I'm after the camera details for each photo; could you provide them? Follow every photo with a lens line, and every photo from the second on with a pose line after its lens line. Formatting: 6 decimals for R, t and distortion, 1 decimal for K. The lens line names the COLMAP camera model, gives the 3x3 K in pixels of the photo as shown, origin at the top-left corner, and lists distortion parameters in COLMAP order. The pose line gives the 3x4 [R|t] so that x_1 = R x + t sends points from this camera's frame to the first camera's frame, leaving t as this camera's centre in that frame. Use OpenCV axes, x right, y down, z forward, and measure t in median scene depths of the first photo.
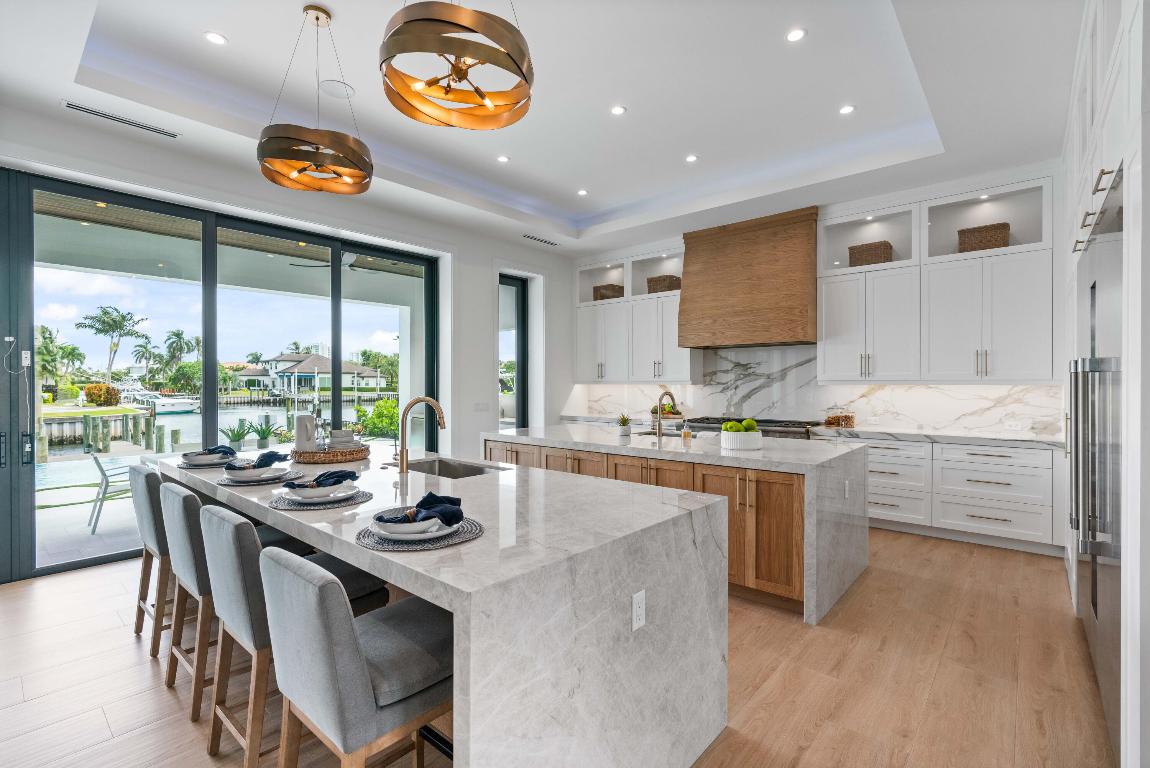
lens RADIAL K [[529.8, 0, 567.2], [0, 529.8, 381.7], [0, 0, 1]] dist [-0.000187, 0.000592]
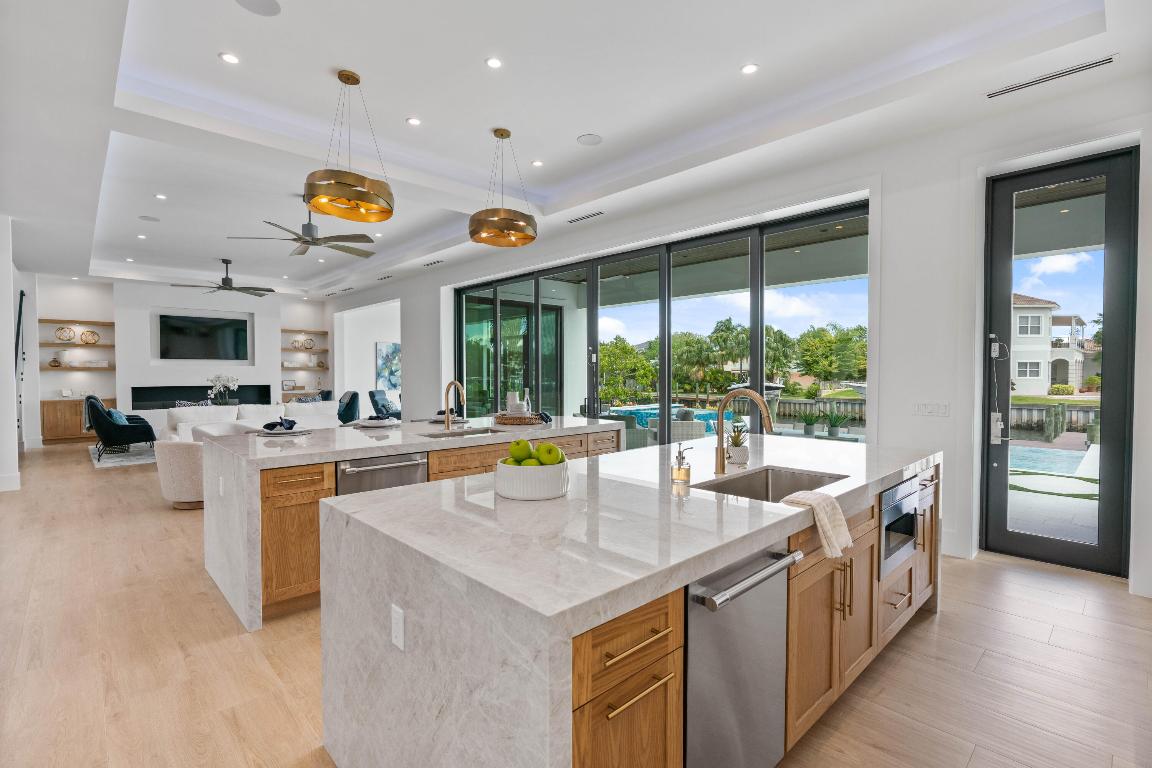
lens RADIAL K [[530.7, 0, 568.2], [0, 530.7, 381.7], [0, 0, 1]] dist [-0.000187, 0.000592]
pose [[-0.101004, 0.020963, -0.994665, 0.856064], [0.000459, 0.999779, 0.021024, 0.001017], [0.994886, 0.001667, -0.100992, 1.084781]]
